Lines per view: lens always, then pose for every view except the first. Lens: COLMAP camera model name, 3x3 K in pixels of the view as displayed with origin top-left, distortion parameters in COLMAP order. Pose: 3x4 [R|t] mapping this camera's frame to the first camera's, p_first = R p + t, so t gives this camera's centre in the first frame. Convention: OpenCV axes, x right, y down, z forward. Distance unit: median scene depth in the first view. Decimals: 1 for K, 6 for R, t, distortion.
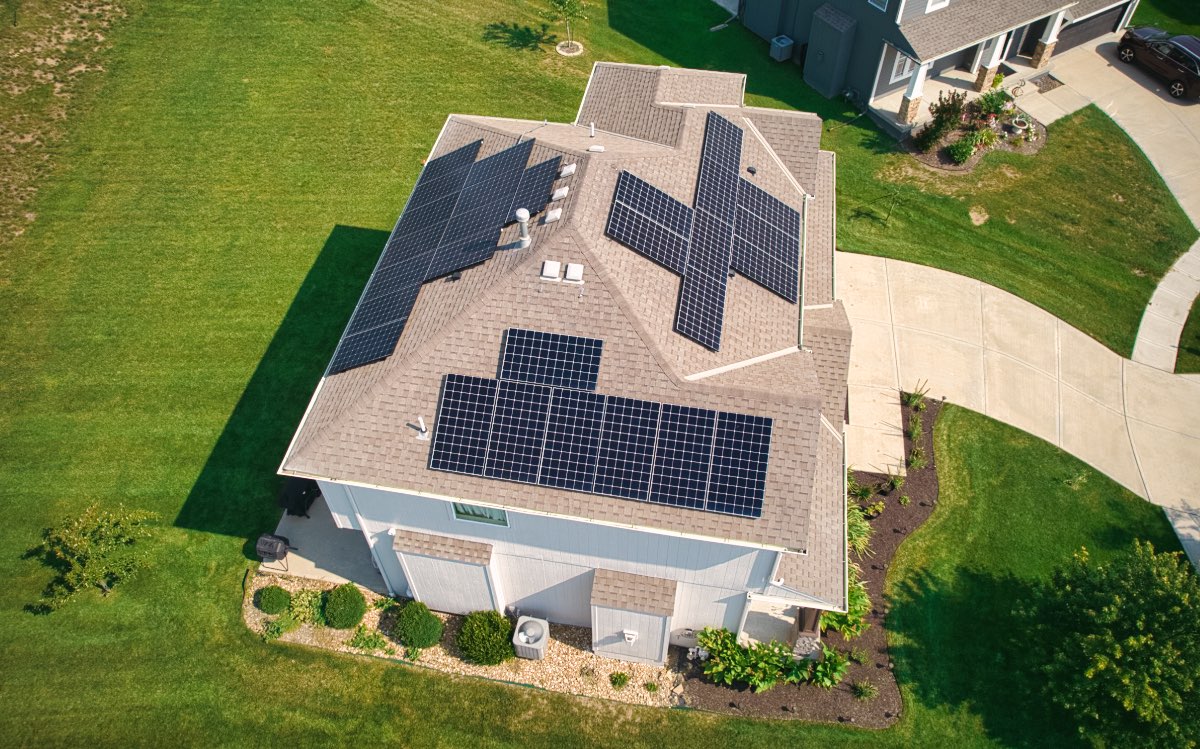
lens RADIAL K [[890.9, 0, 600.0], [0, 890.9, 374.5], [0, 0, 1]] dist [-0.102334, 0.099507]
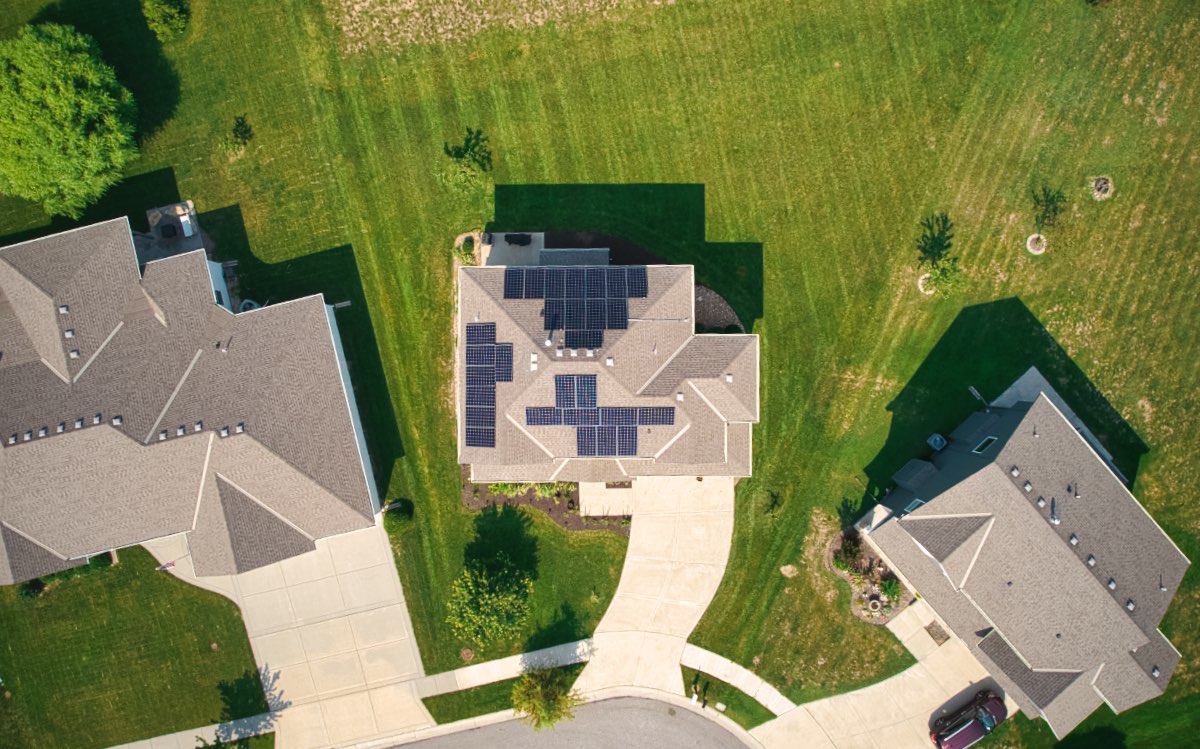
lens RADIAL K [[876.7, 0, 540.6], [0, 876.7, 368.8], [0, 0, 1]] dist [-0.055460, -0.003761]
pose [[0.173437, 0.984842, -0.002426, -0.009654], [-0.727728, 0.129817, 0.673469, -1.246533], [0.663575, -0.115039, 0.739212, -0.561179]]
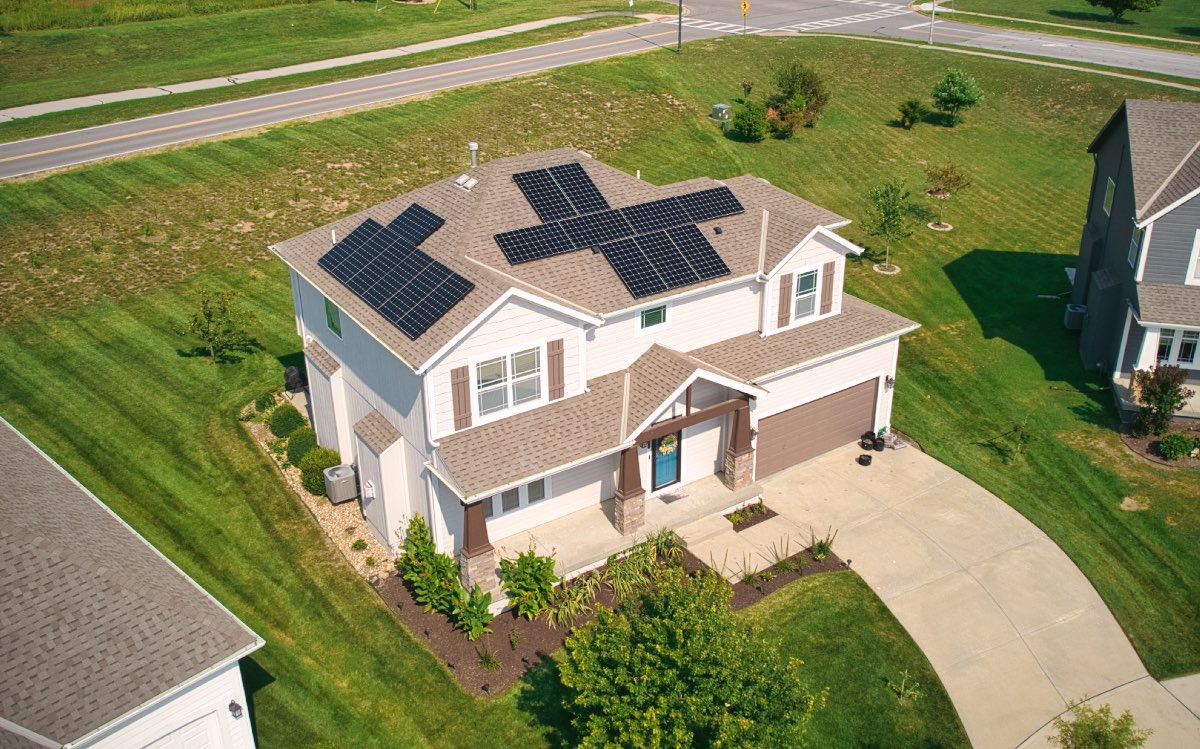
lens RADIAL K [[1068.6, 0, 591.0], [0, 1068.6, 347.4], [0, 0, 1]] dist [-0.060543, 0.001078]
pose [[0.685360, 0.298096, -0.664394, 0.871186], [-0.559151, 0.799920, -0.217893, 0.232800], [0.466510, 0.520832, 0.714914, 0.043118]]
